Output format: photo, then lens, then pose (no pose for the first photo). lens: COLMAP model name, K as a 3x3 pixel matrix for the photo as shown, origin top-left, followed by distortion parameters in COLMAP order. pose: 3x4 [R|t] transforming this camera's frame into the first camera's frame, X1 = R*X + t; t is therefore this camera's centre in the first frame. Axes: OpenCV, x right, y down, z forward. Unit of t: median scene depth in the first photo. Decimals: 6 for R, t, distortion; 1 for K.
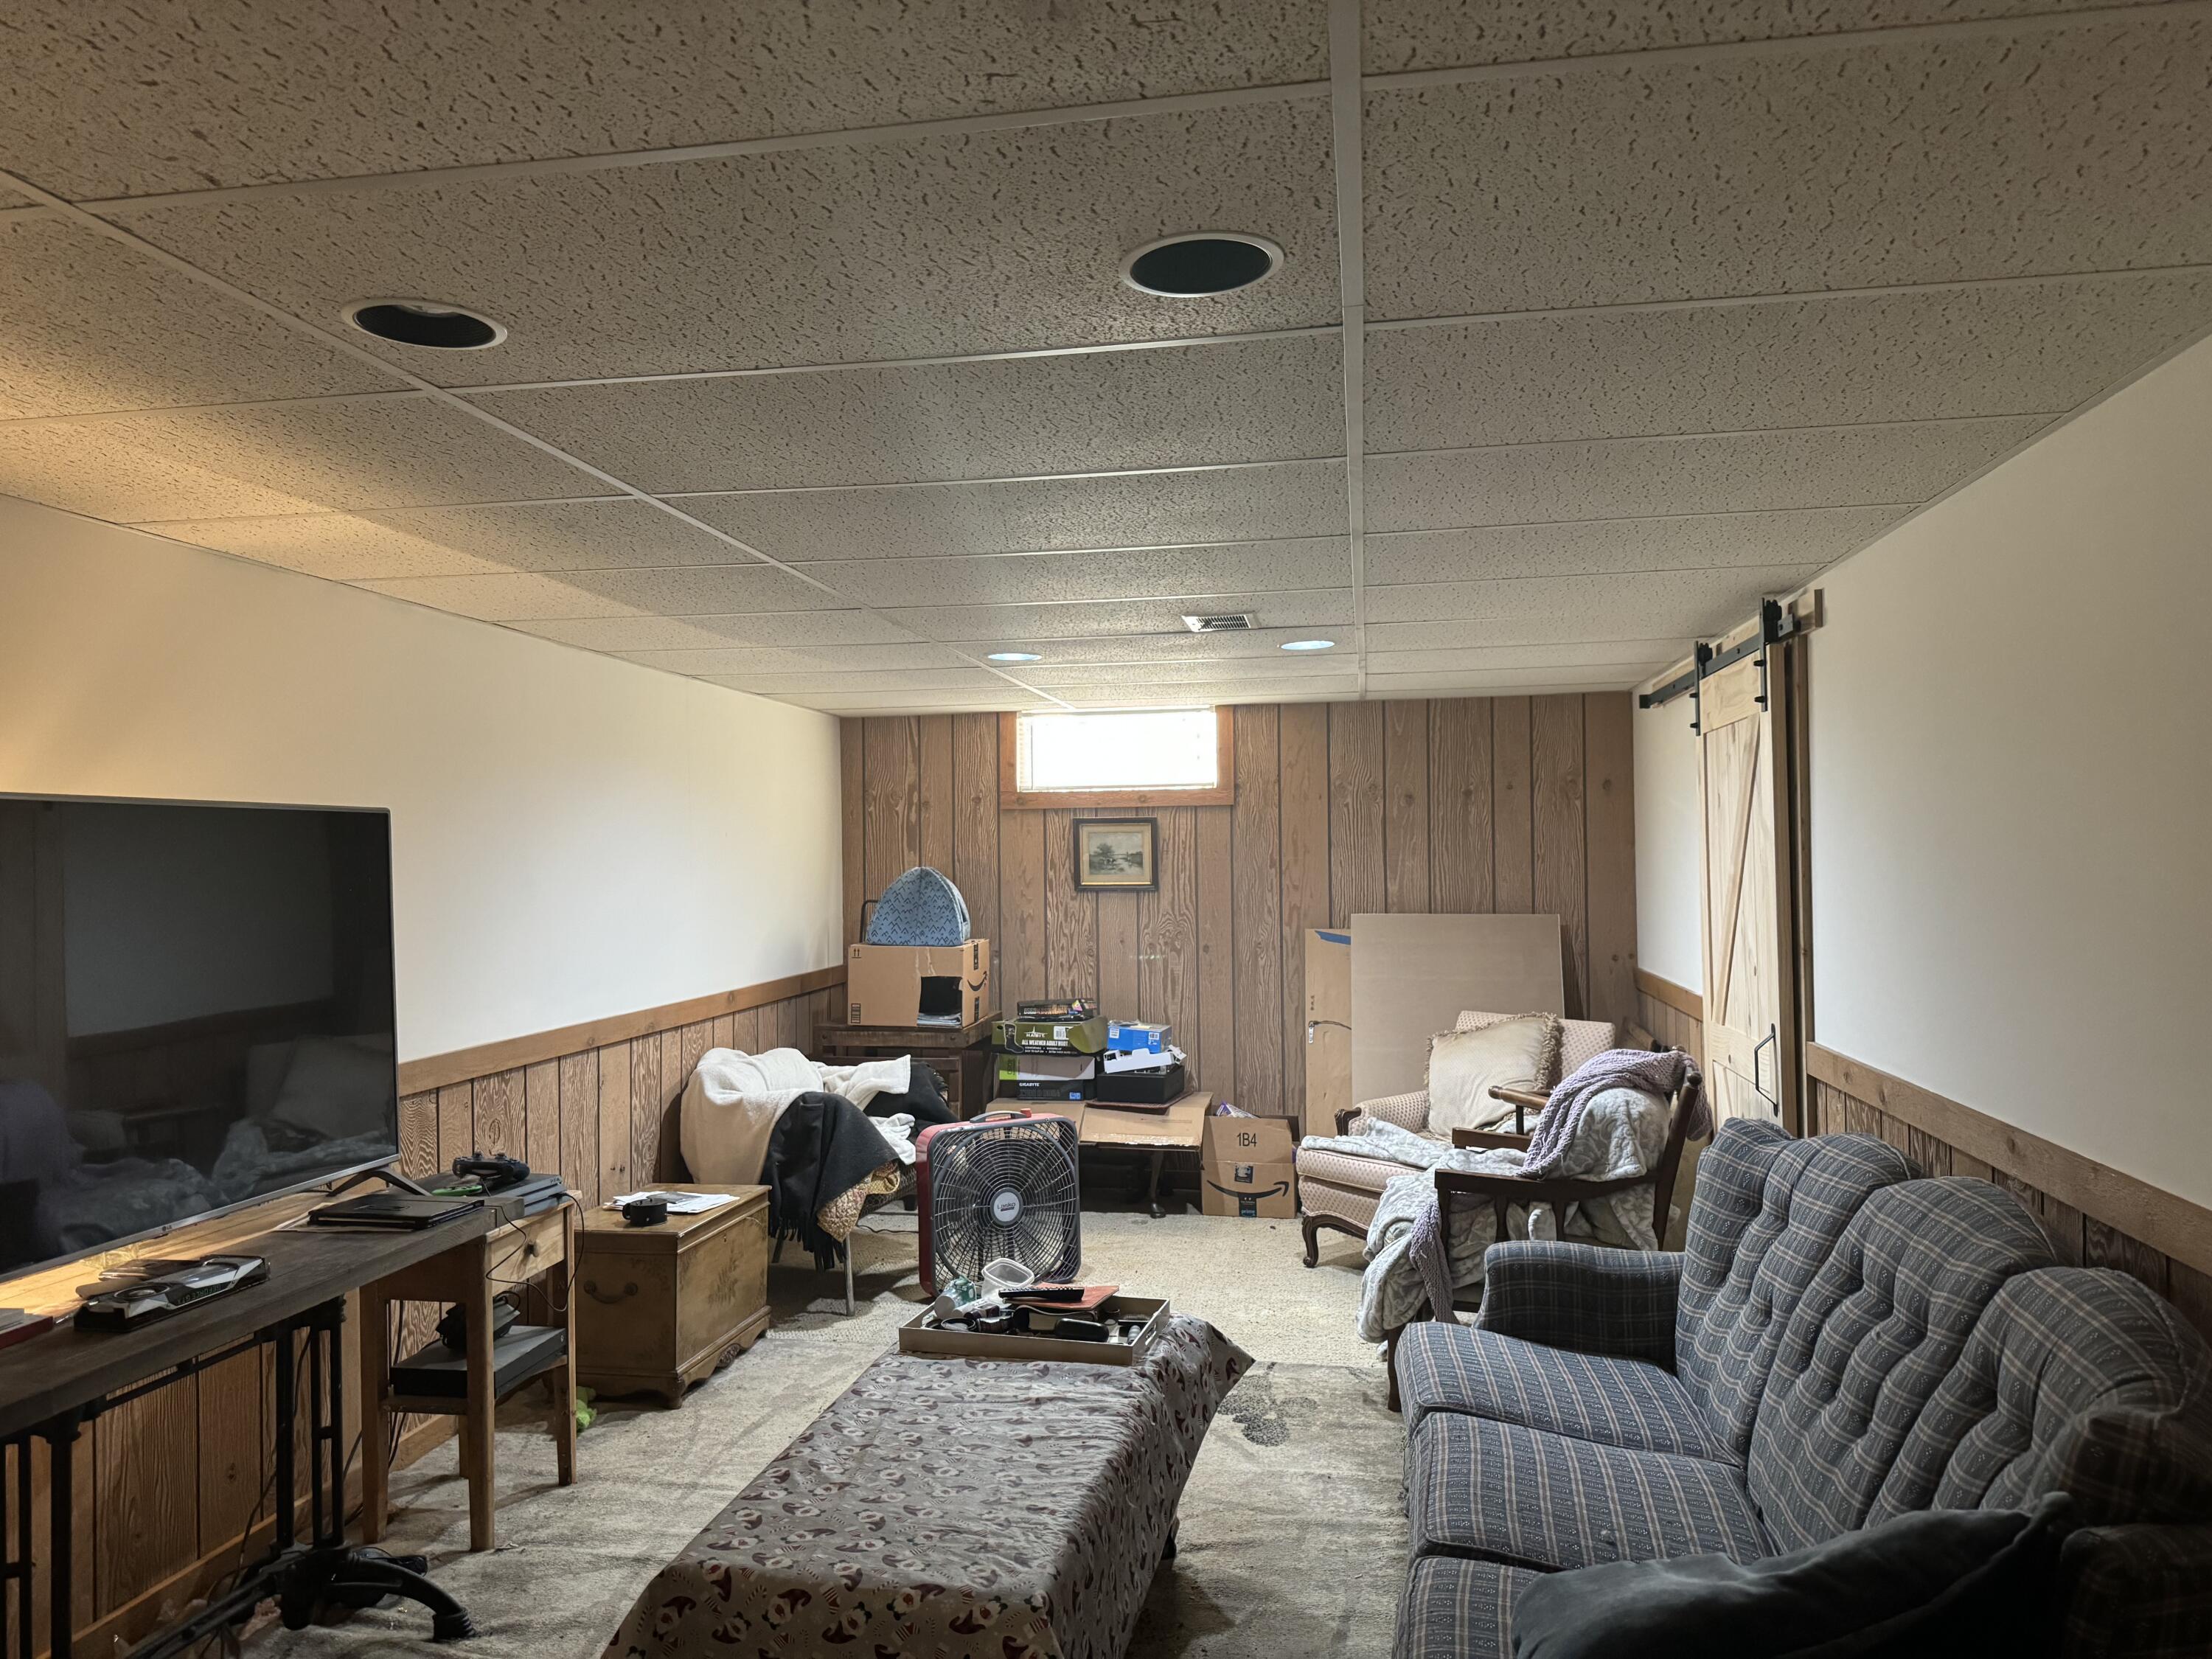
lens RADIAL K [[1573.5, 0, 1106.9], [0, 1573.5, 827.6], [0, 0, 1]] dist [0.030581, -0.027359]
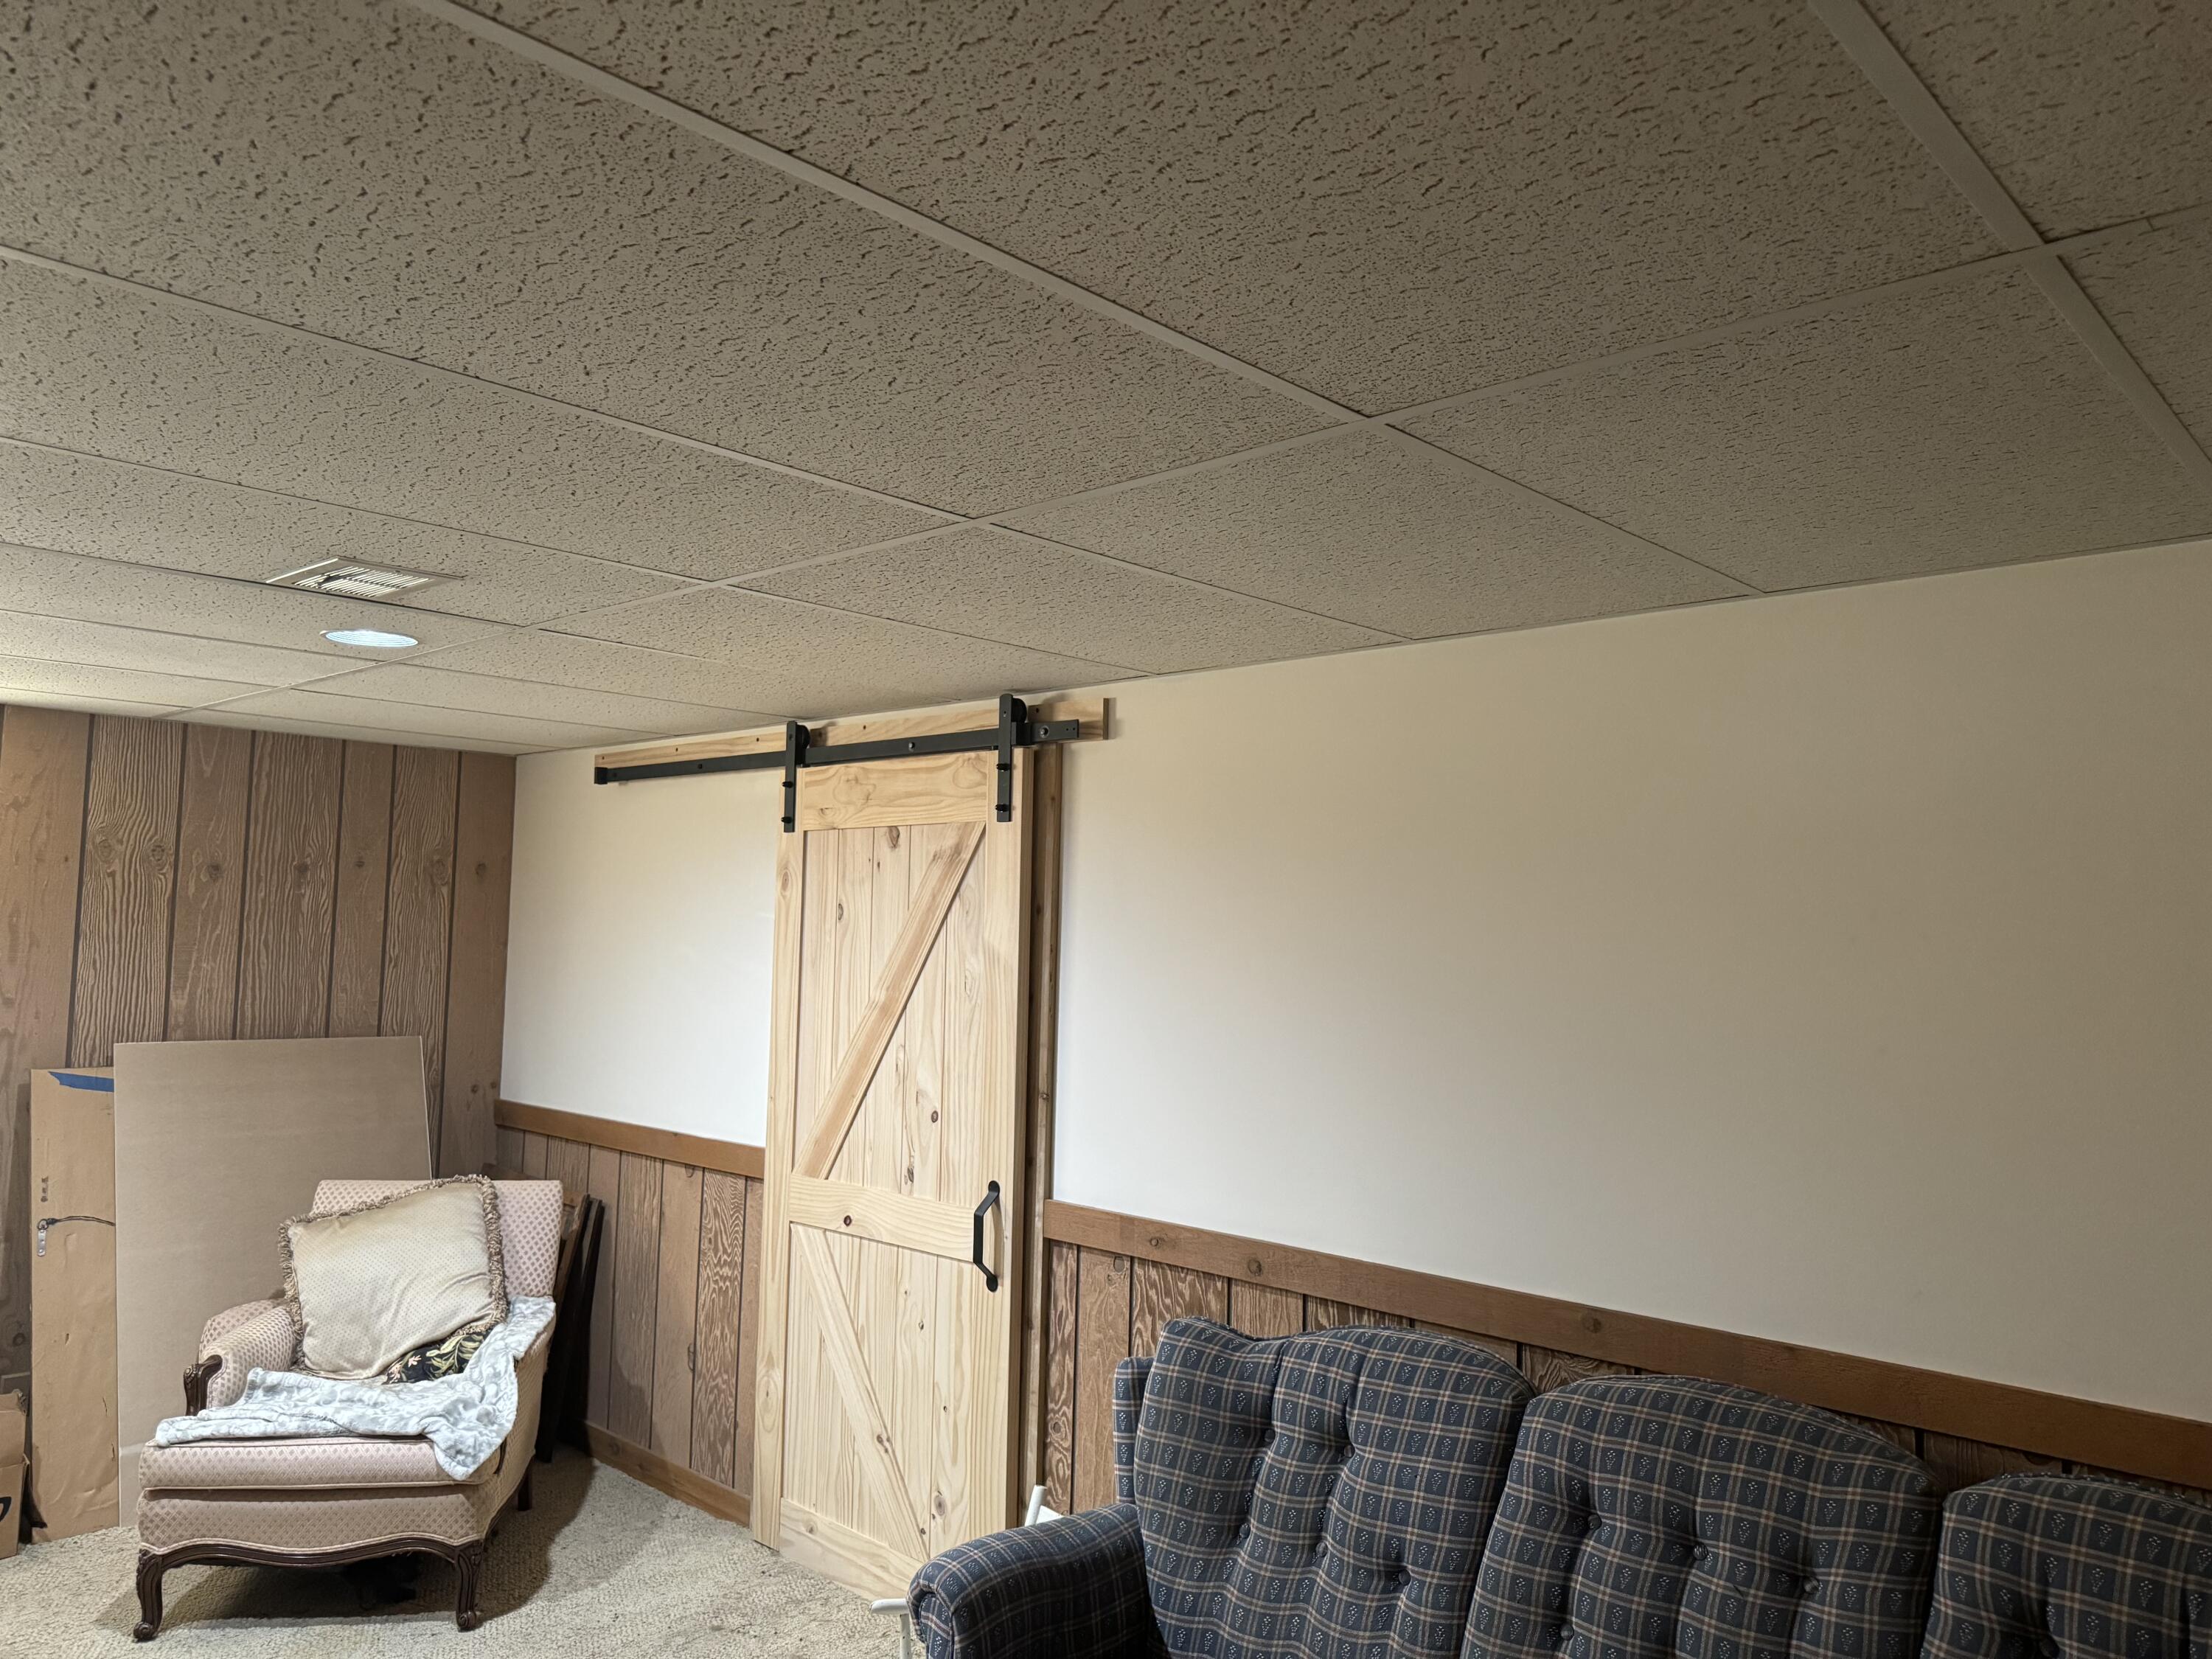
lens RADIAL K [[1573.5, 0, 1106.2], [0, 1573.5, 843.7], [0, 0, 1]] dist [0.030581, -0.027359]
pose [[0.543066, 0.075835, 0.836259, -0.175675], [-0.049232, 0.997076, -0.058448, -0.009035], [-0.838246, -0.009430, 0.545211, 0.304830]]
